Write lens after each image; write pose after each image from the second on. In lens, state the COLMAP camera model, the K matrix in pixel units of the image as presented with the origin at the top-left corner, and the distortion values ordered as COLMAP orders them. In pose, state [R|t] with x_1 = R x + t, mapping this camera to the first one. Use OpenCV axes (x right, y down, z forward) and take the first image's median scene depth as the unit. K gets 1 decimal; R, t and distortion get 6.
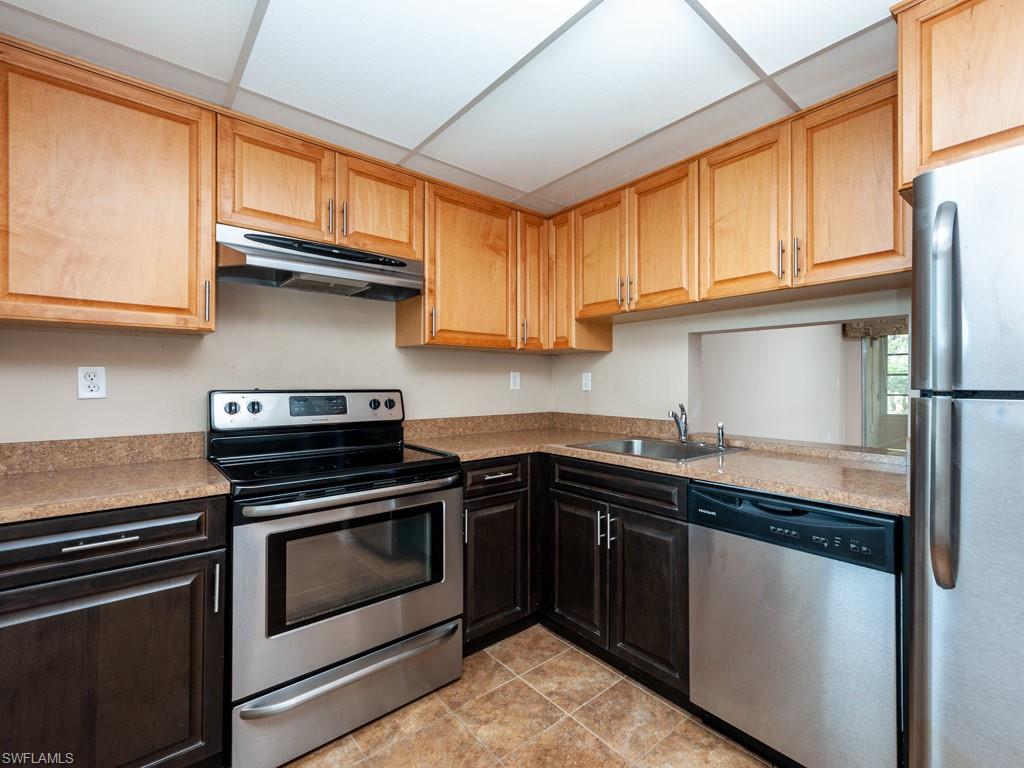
lens RADIAL K [[448.7, 0, 518.7], [0, 448.7, 383.2], [0, 0, 1]] dist [0.000937, -0.002934]
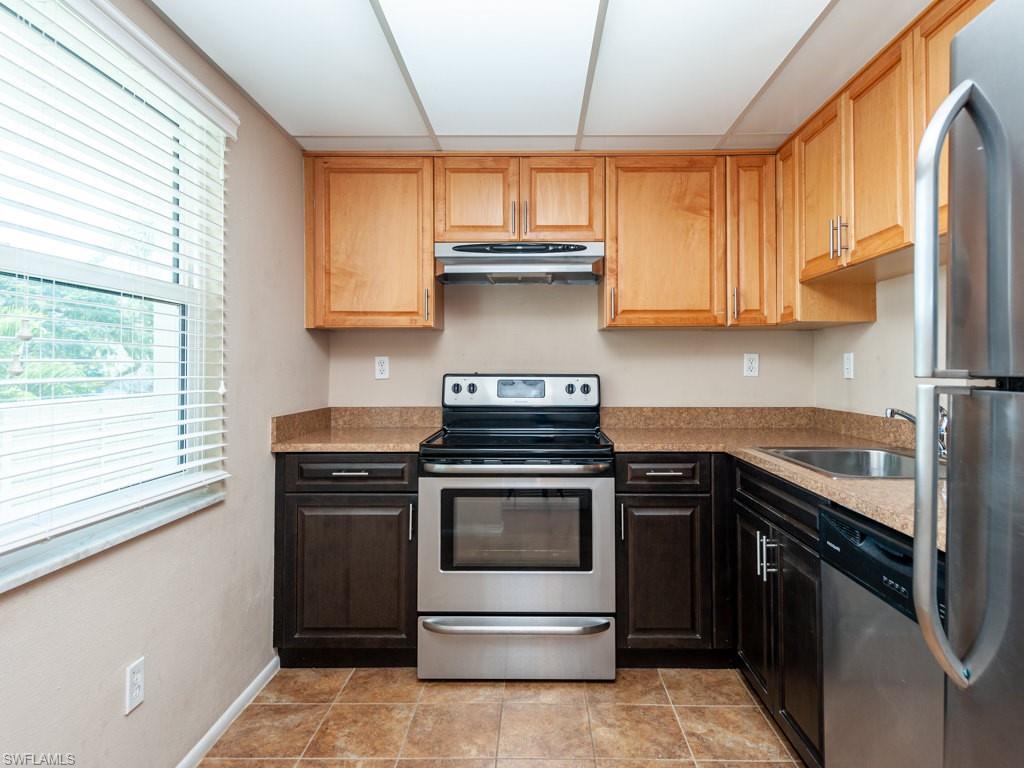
lens RADIAL K [[565.3, 0, 514.4], [0, 565.3, 364.5], [0, 0, 1]] dist [0.007379, -0.004902]
pose [[0.726752, -0.005870, -0.686875, 0.522908], [0.000143, 0.999965, -0.008395, 0.003016], [0.686900, 0.006003, 0.726727, -0.010310]]
